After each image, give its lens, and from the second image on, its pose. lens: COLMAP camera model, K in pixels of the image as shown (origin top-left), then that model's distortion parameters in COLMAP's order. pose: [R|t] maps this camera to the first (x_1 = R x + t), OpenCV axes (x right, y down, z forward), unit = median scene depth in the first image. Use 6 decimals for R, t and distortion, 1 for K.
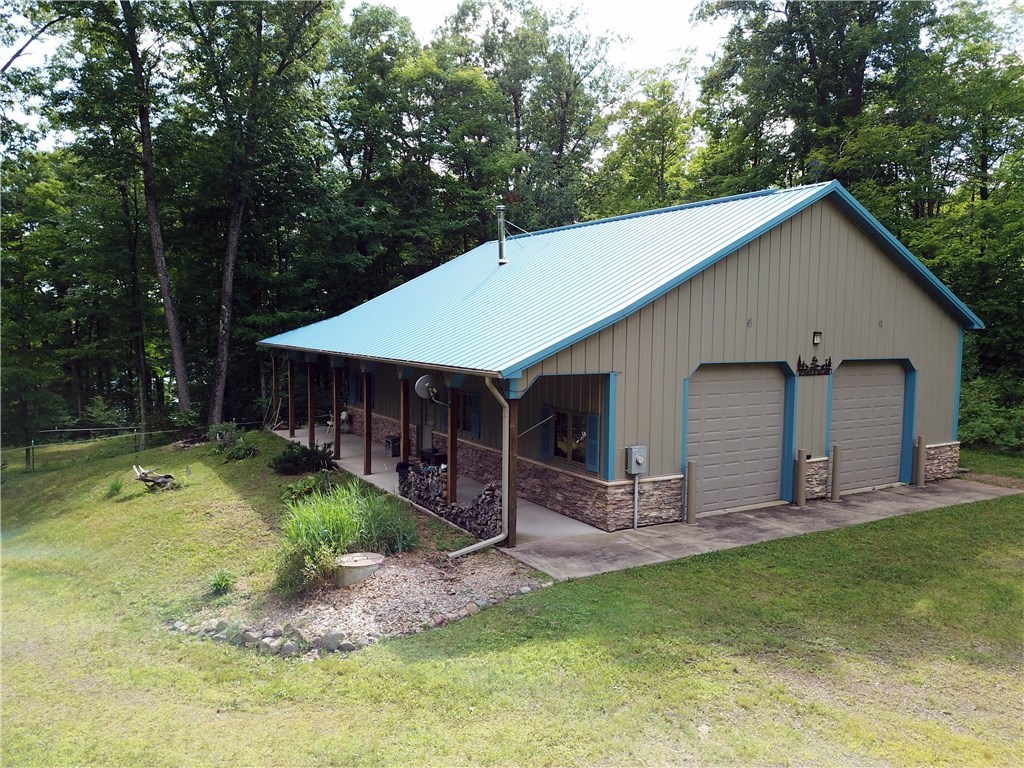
lens RADIAL K [[780.1, 0, 512.0], [0, 780.1, 384.0], [0, 0, 1]] dist [0.008641, 0.000504]
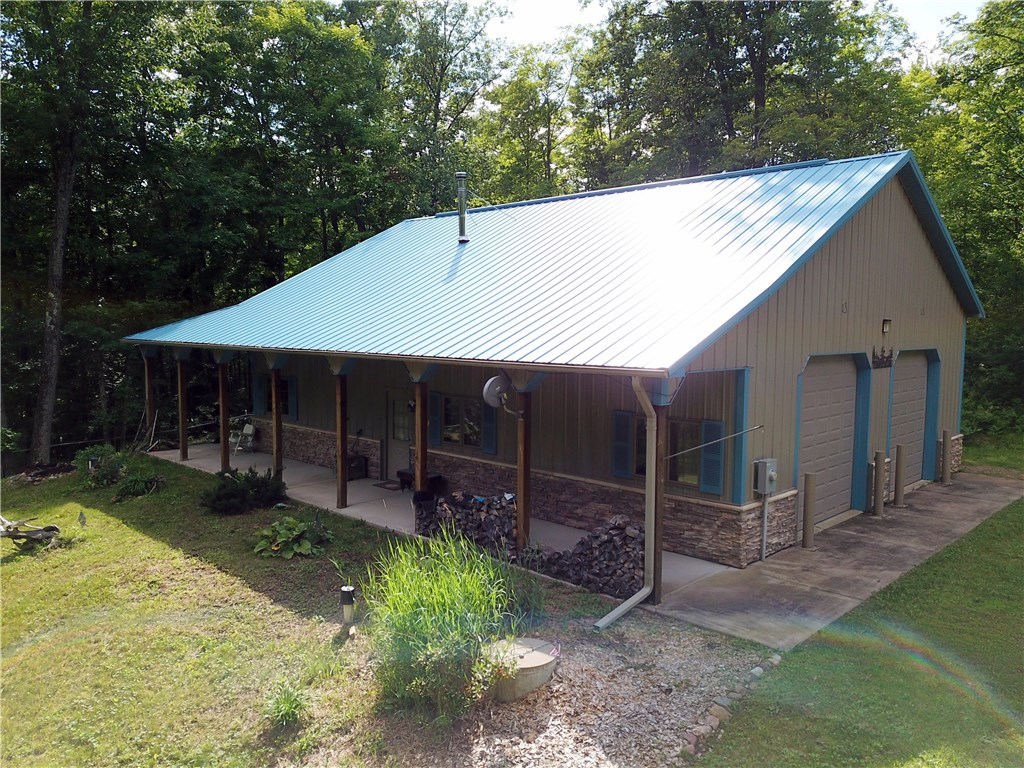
lens RADIAL K [[780.1, 0, 512.0], [0, 780.1, 384.0], [0, 0, 1]] dist [0.008641, 0.000504]
pose [[0.964361, -0.022379, 0.263642, -0.263199], [0.022029, 0.999748, 0.004284, -0.006124], [-0.263671, 0.001676, 0.964611, 0.252022]]
